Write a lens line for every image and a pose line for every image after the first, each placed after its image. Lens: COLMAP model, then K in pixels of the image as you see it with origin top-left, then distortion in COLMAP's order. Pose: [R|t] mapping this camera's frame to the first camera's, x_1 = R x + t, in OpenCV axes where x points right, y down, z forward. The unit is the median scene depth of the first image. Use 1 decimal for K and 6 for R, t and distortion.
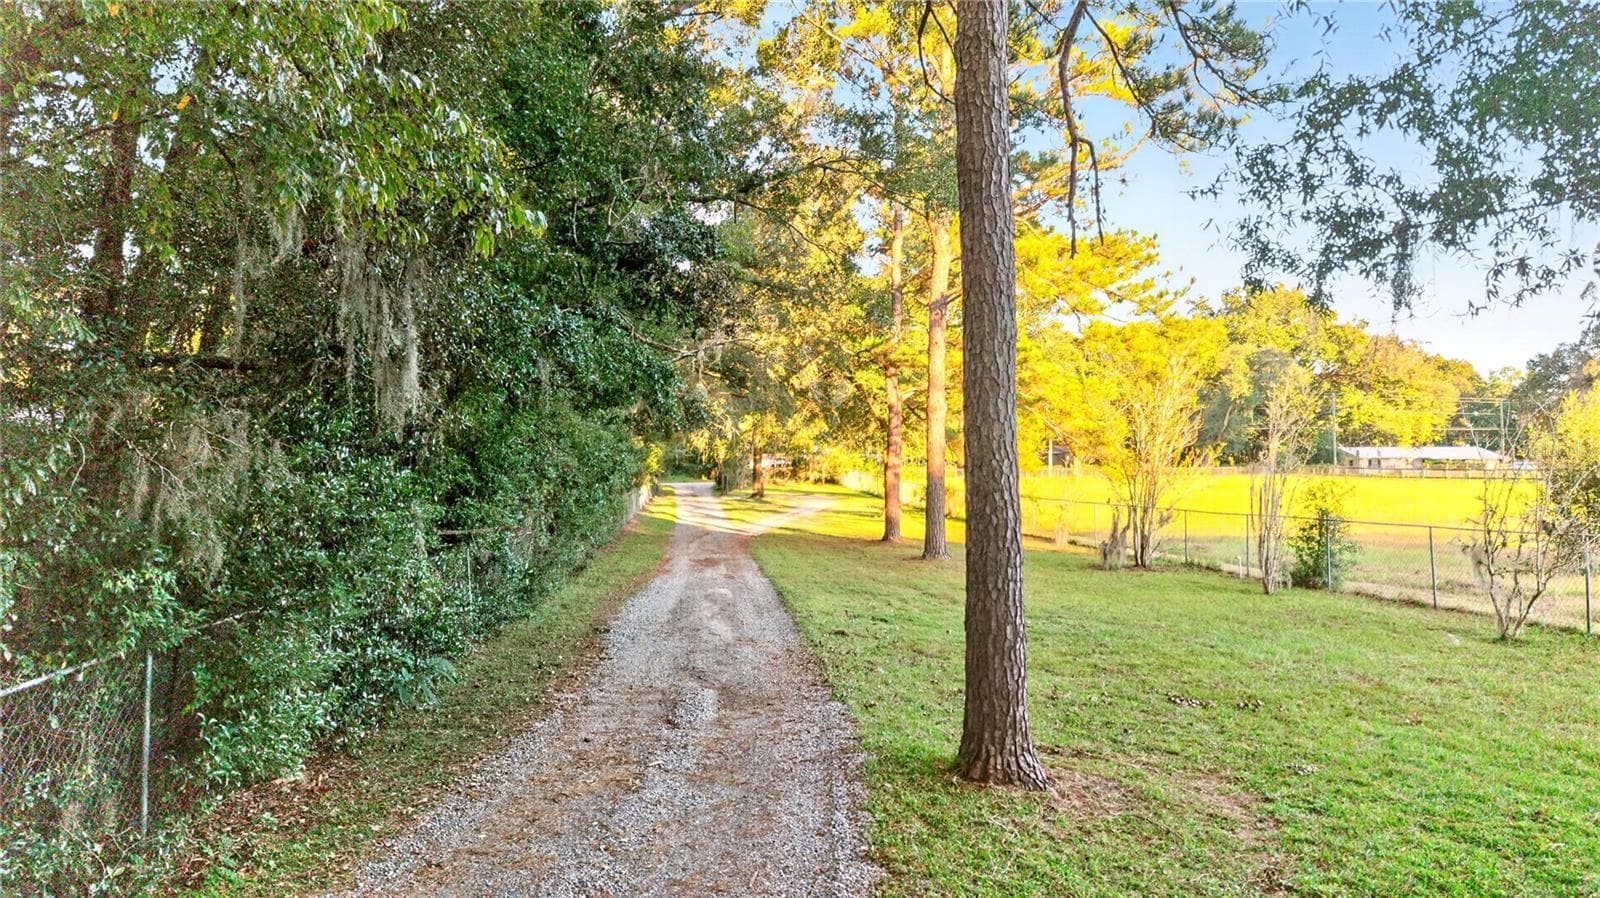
lens RADIAL K [[1083.5, 0, 800.0], [0, 1083.5, 449.0], [0, 0, 1]] dist [0.055321, -0.075327]
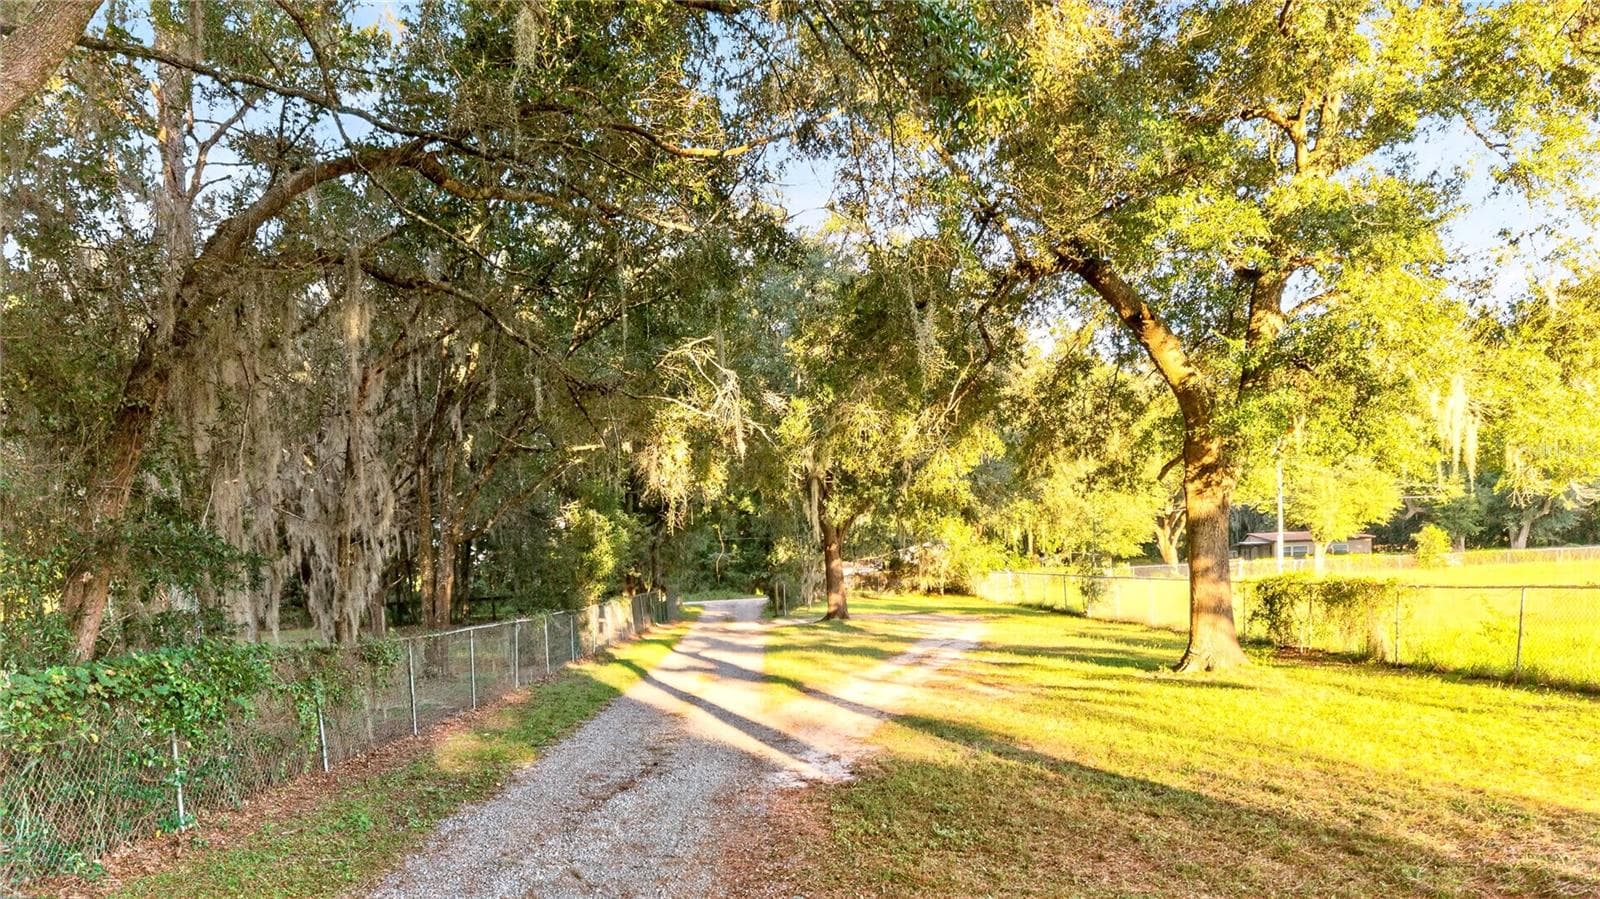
lens RADIAL K [[1083.5, 0, 800.0], [0, 1083.5, 449.5], [0, 0, 1]] dist [0.055321, -0.075327]
pose [[0.996902, -0.036729, -0.069558, -0.014684], [0.028930, 0.993512, -0.109984, 0.017032], [0.073146, 0.107631, 0.991496, 0.405898]]
